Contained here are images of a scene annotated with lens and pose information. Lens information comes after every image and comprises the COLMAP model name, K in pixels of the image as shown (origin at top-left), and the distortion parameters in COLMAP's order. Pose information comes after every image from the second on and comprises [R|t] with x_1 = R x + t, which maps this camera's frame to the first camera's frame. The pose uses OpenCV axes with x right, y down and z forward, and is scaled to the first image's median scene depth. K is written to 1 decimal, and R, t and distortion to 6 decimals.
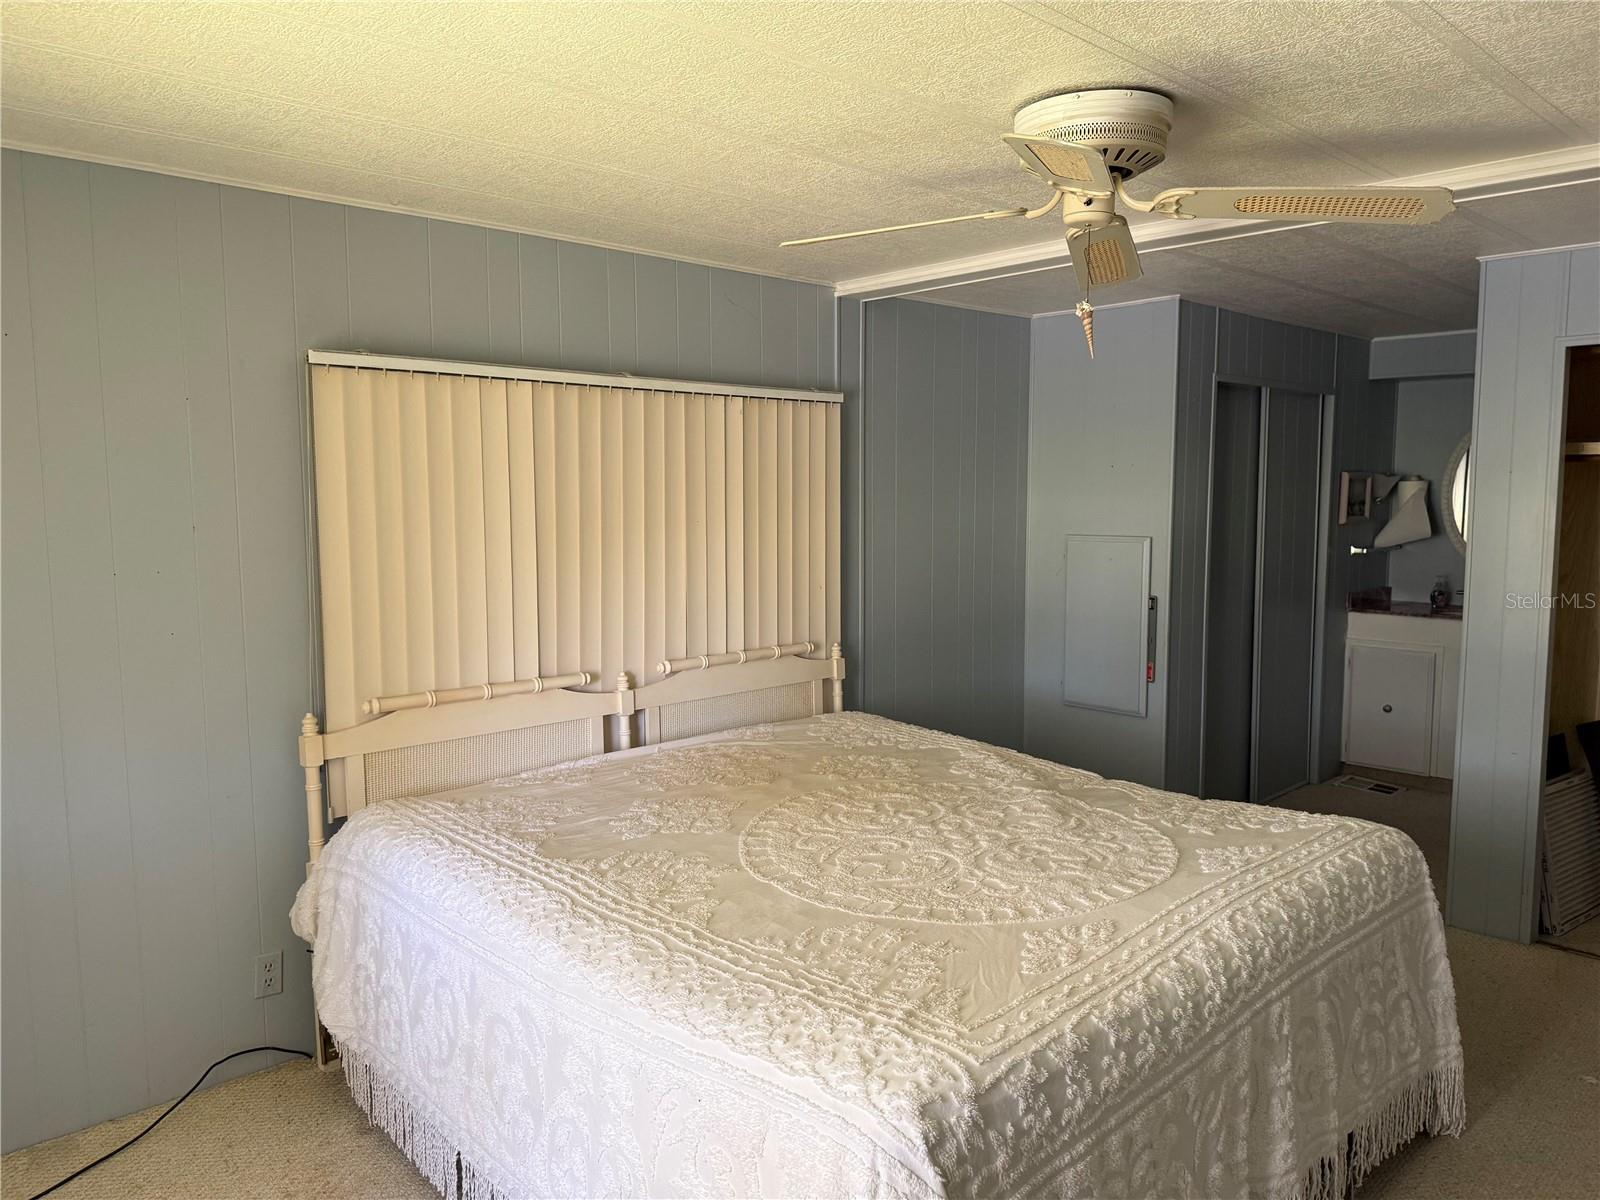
lens RADIAL K [[1120.8, 0, 806.3], [0, 1120.8, 591.1], [0, 0, 1]] dist [0.049514, -0.052816]
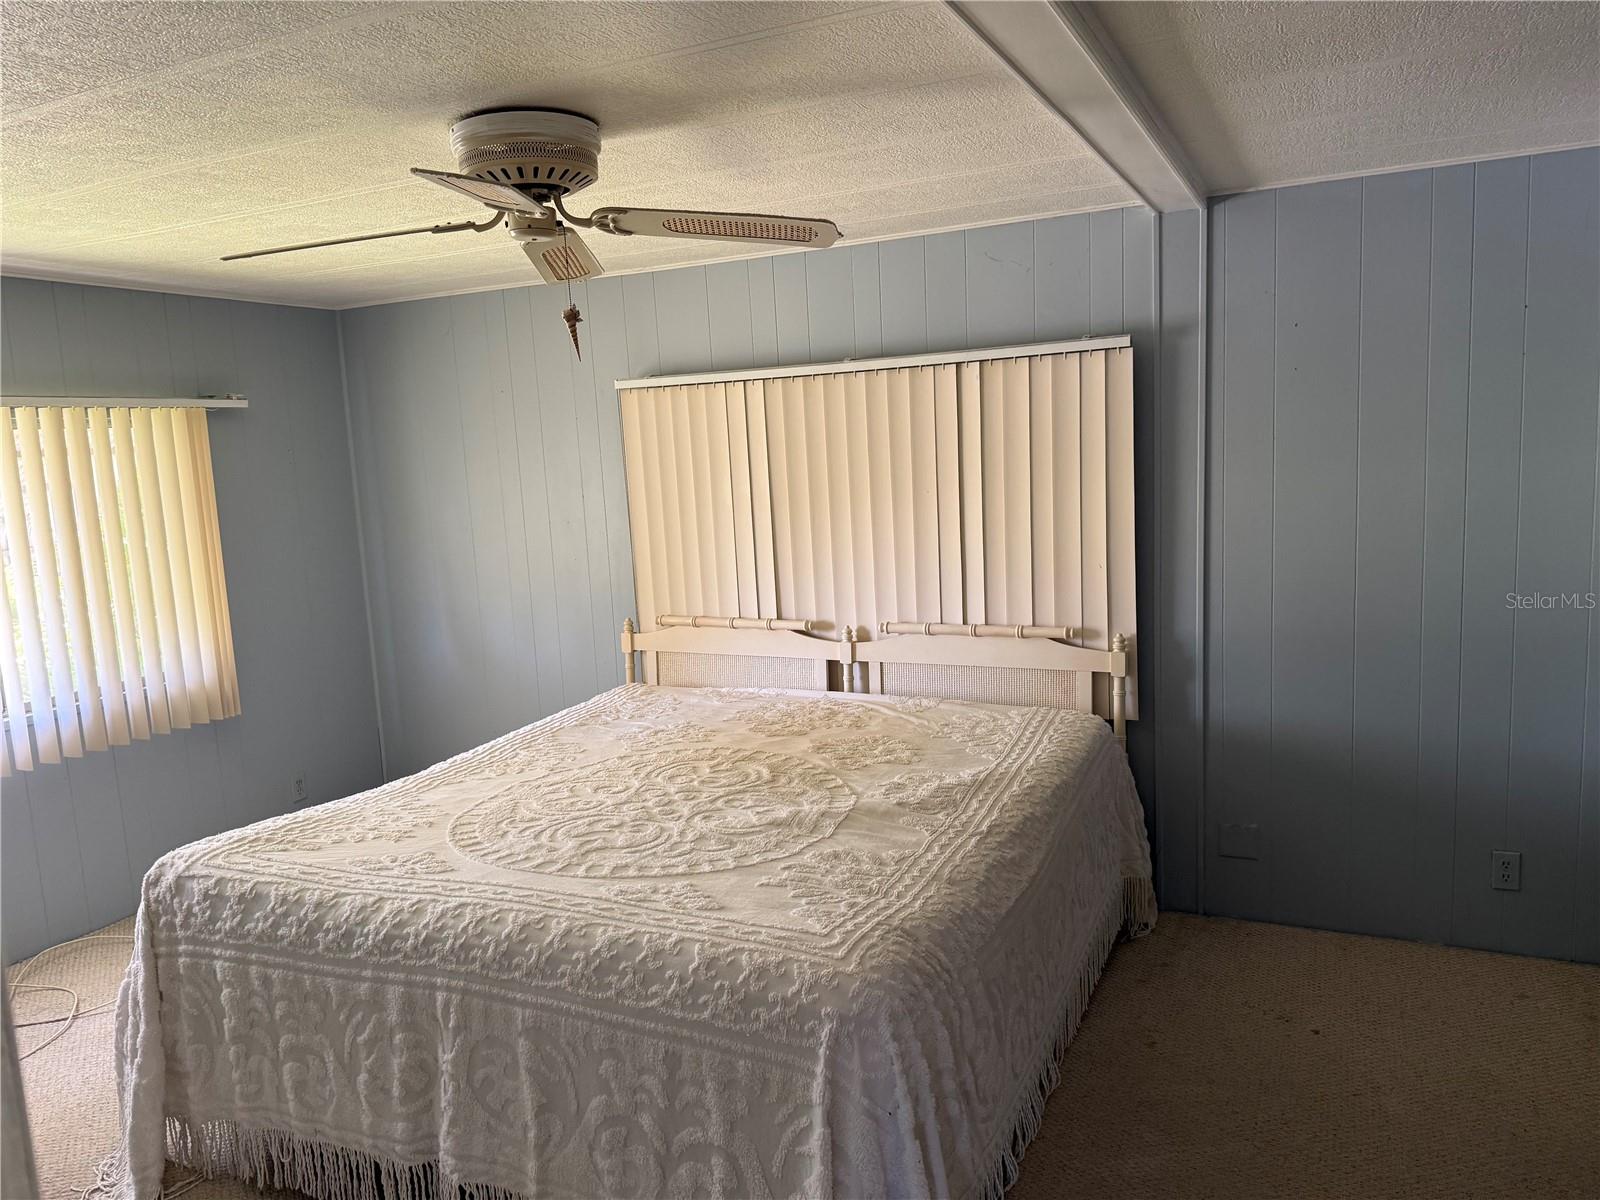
lens RADIAL K [[1120.8, 0, 806.3], [0, 1120.8, 591.1], [0, 0, 1]] dist [0.049514, -0.052816]
pose [[0.360026, 0.103757, -0.927155, 0.936431], [-0.037303, 0.994603, 0.096820, -0.075882], [0.932196, -0.000272, 0.361953, 0.596697]]
